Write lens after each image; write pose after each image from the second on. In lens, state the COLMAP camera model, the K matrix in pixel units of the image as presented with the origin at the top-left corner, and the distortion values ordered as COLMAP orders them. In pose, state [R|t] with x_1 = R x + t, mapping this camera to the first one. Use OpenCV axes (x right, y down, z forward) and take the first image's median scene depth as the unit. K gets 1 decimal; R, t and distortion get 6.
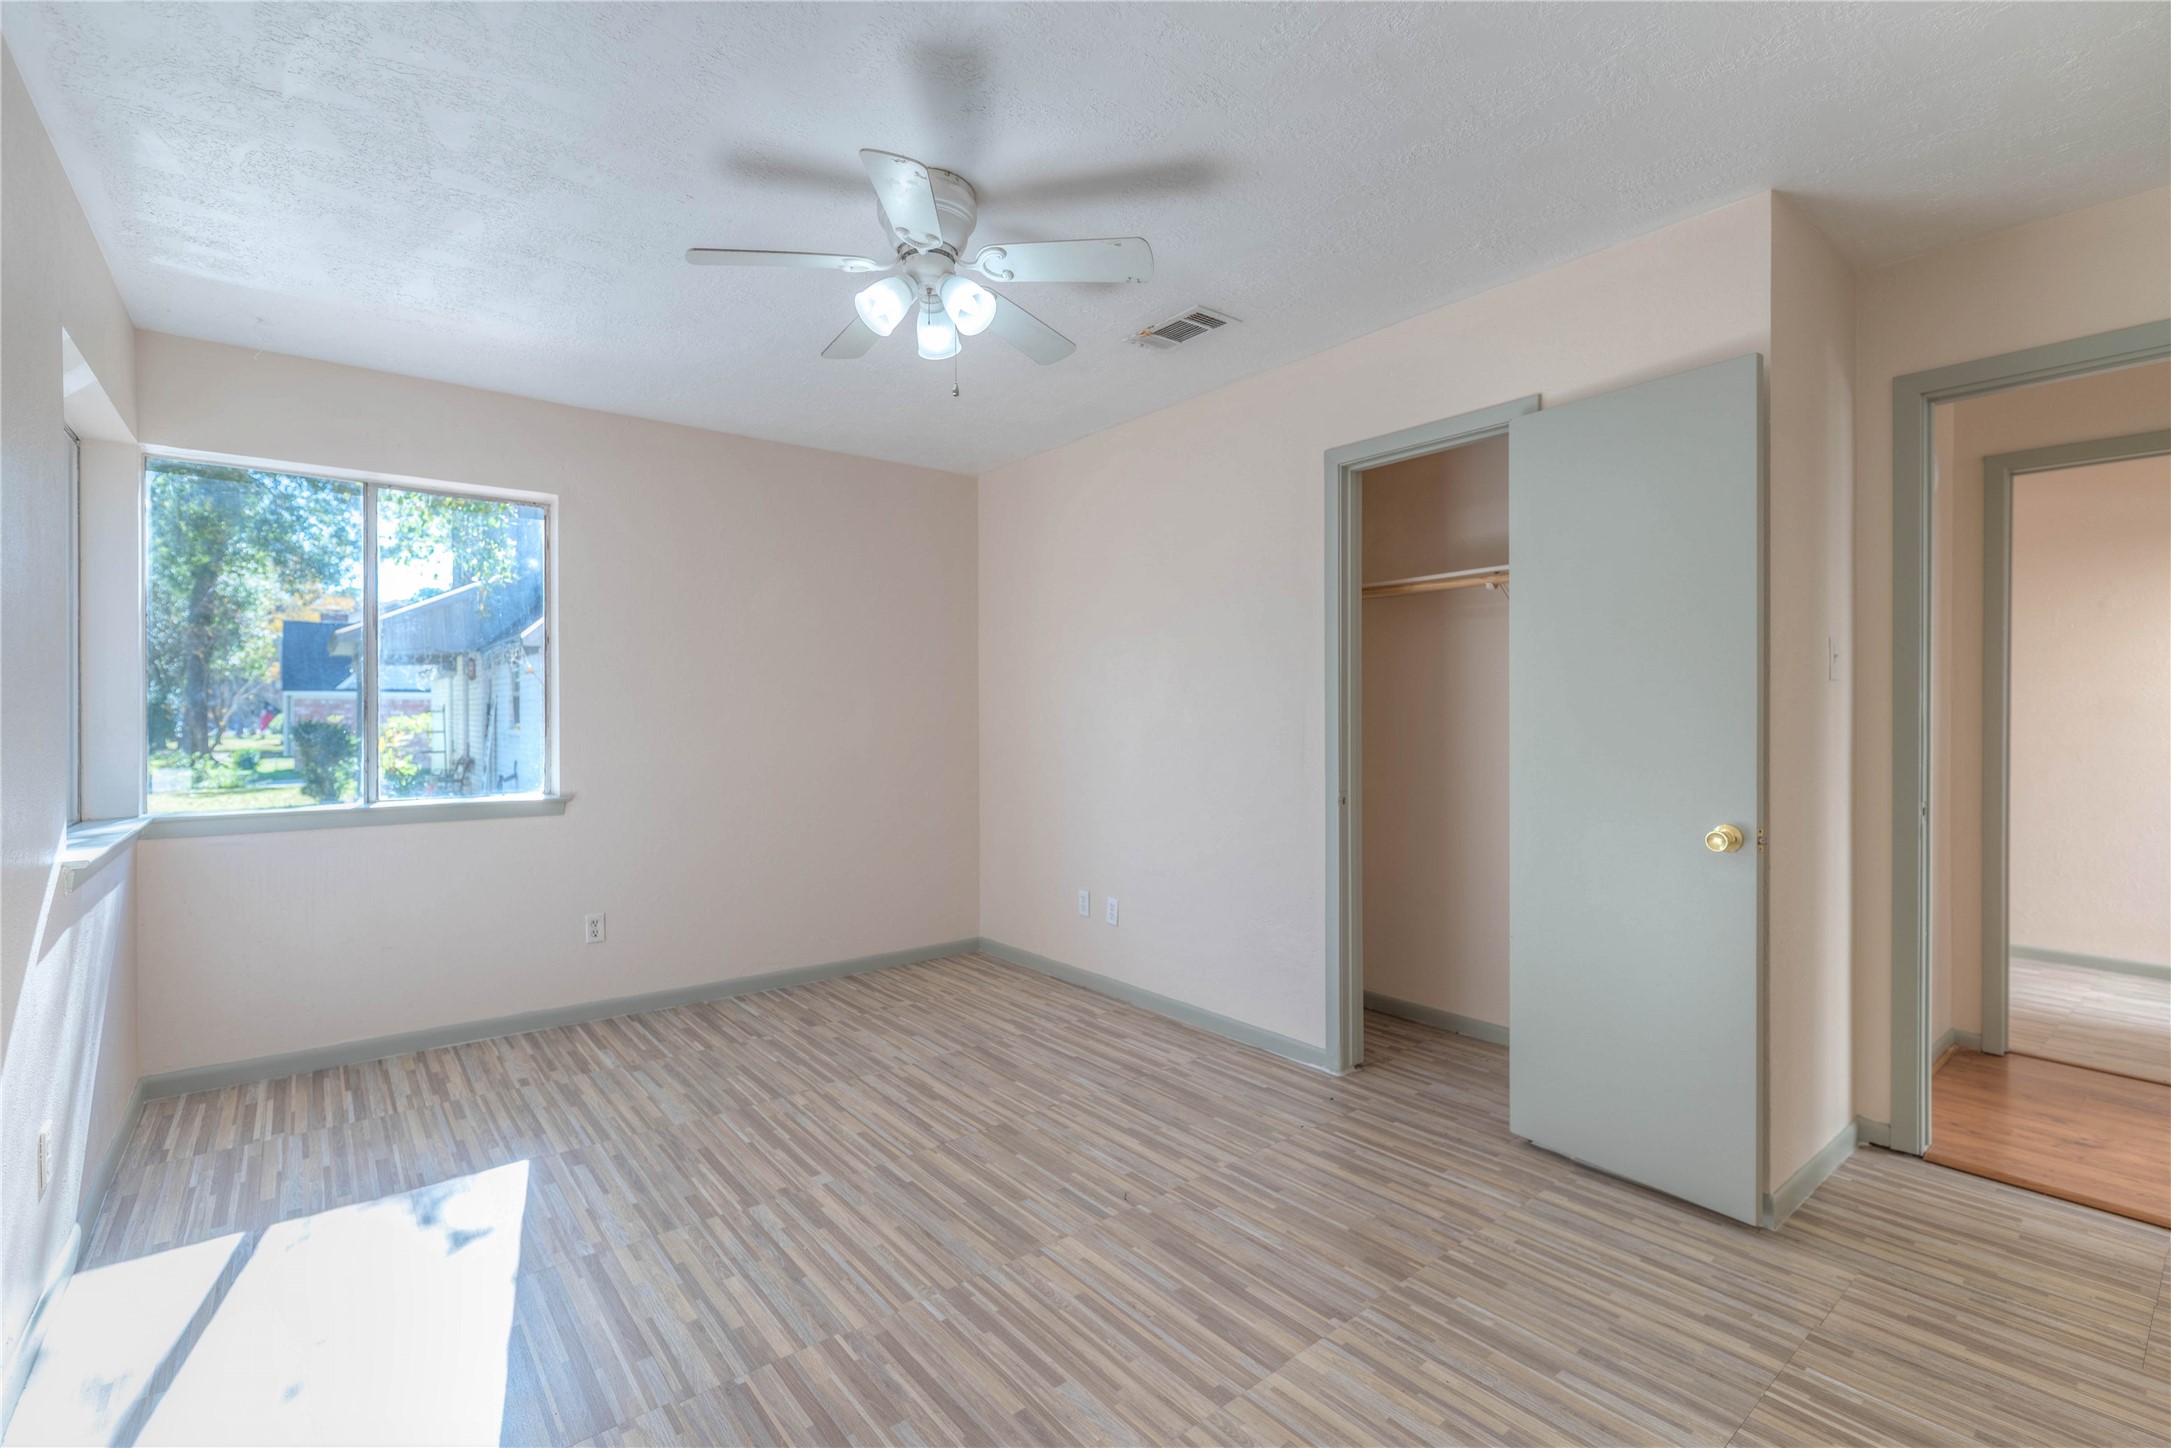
lens RADIAL K [[975.3, 0, 1076.2], [0, 975.3, 717.8], [0, 0, 1]] dist [-0.000539, 0.000013]
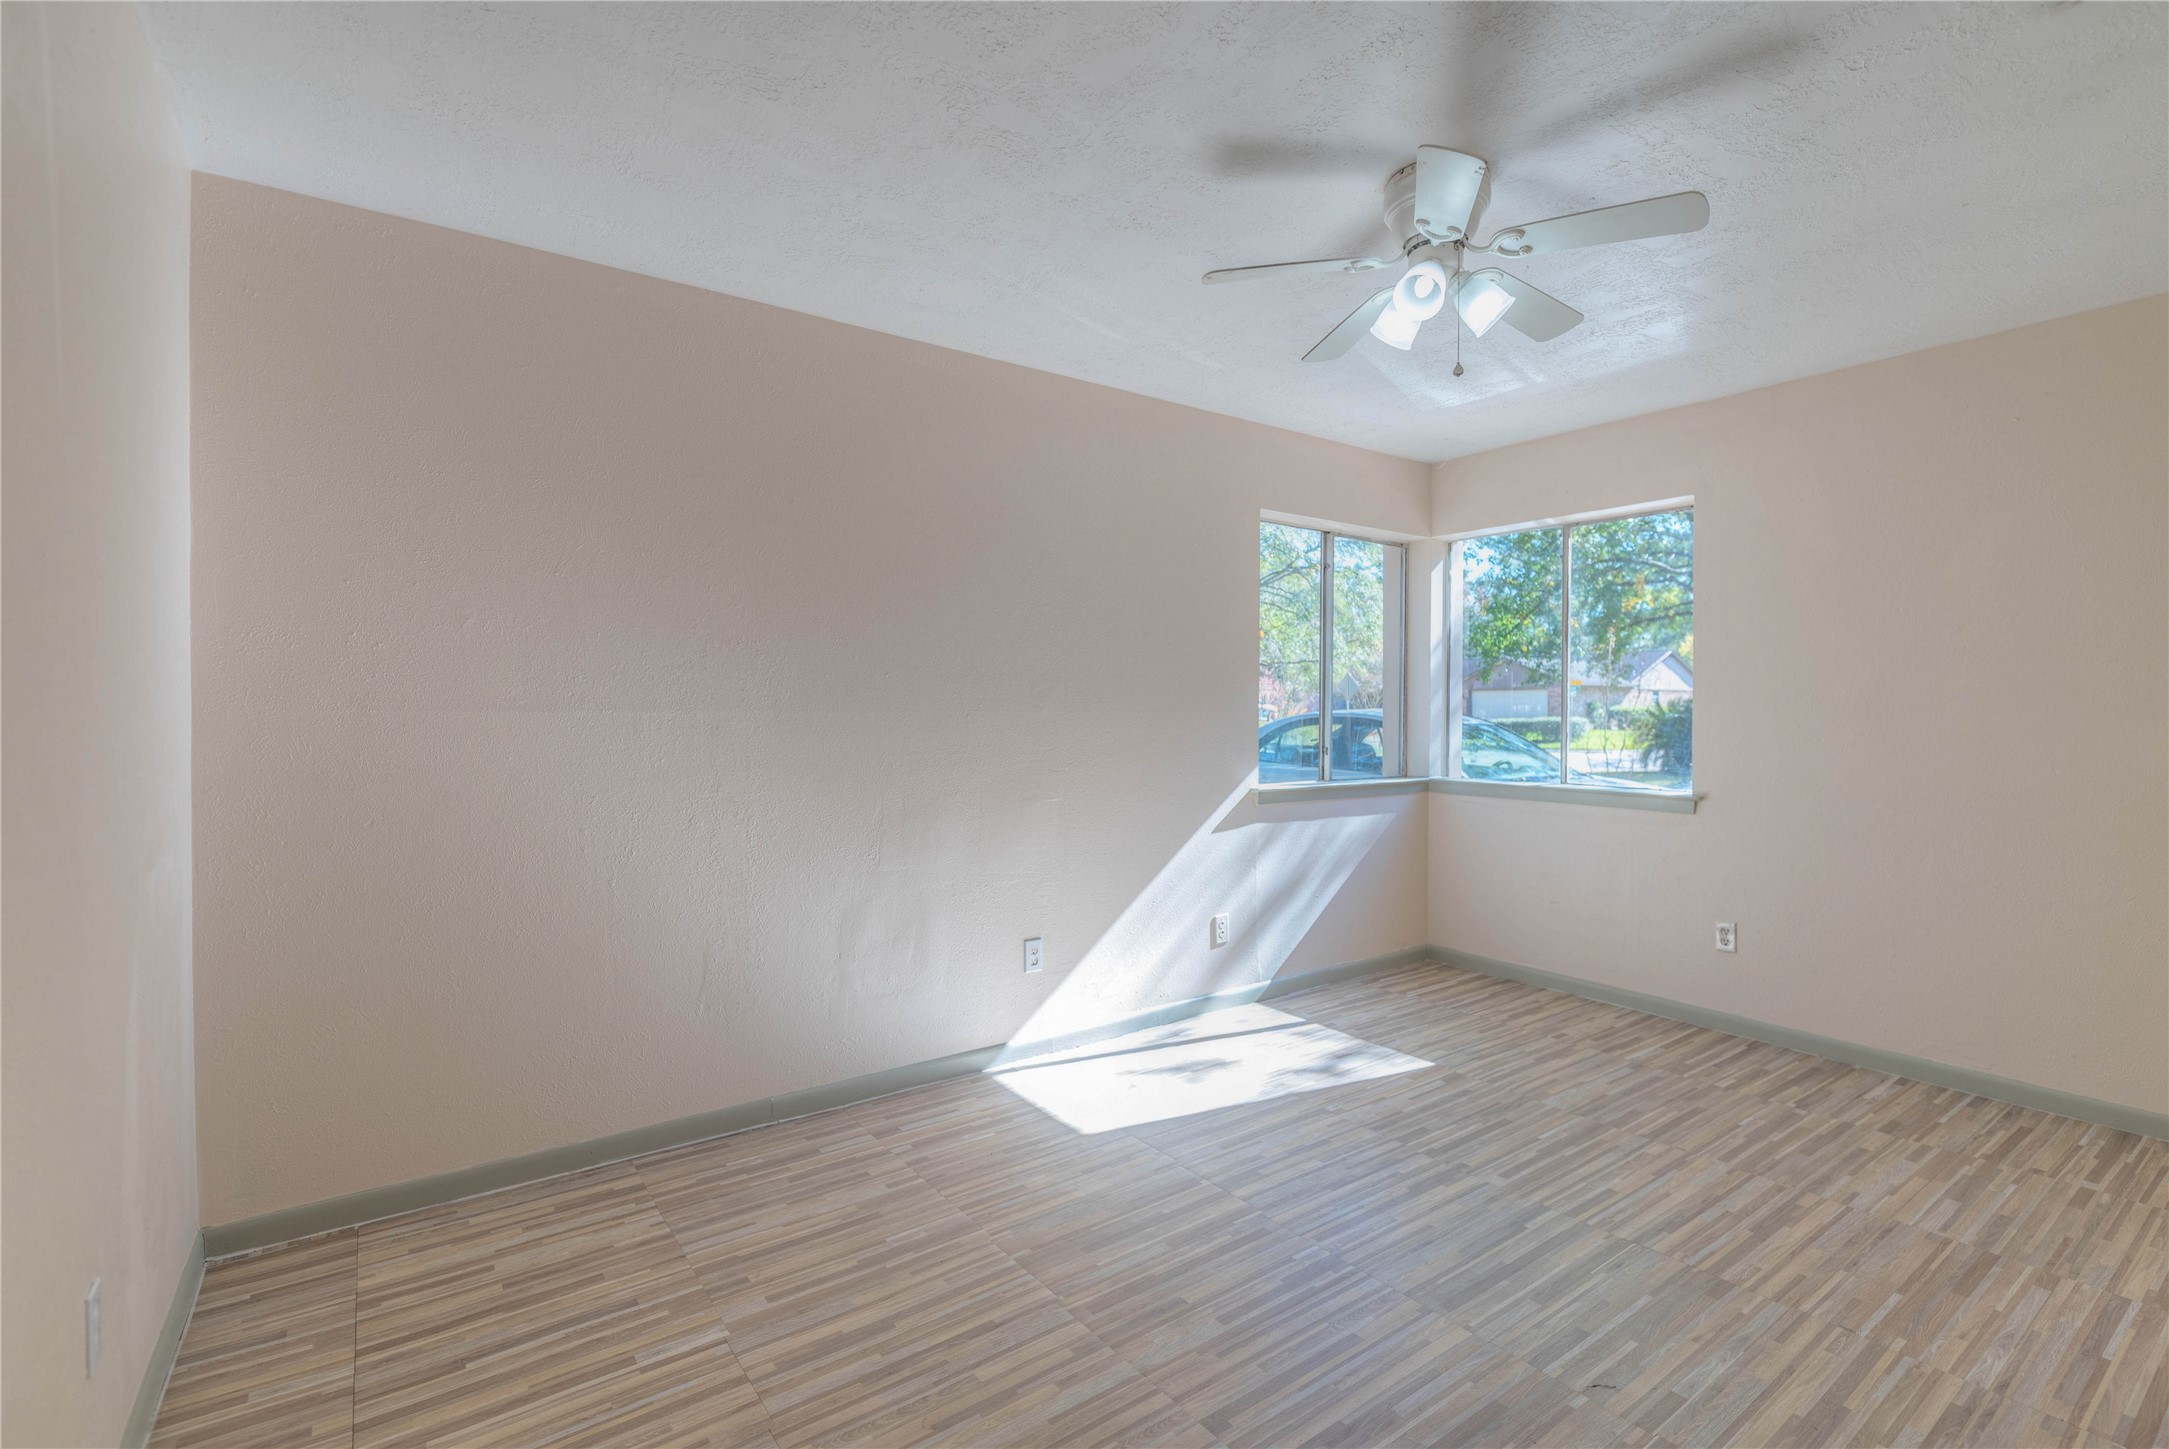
lens RADIAL K [[974.4, 0, 1075.3], [0, 974.4, 718.3], [0, 0, 1]] dist [-0.000539, 0.000013]
pose [[-0.049982, 0.014006, -0.998652, 0.614503], [-0.007644, 0.999867, 0.014406, -0.012258], [0.998721, 0.008353, -0.049868, 0.495664]]
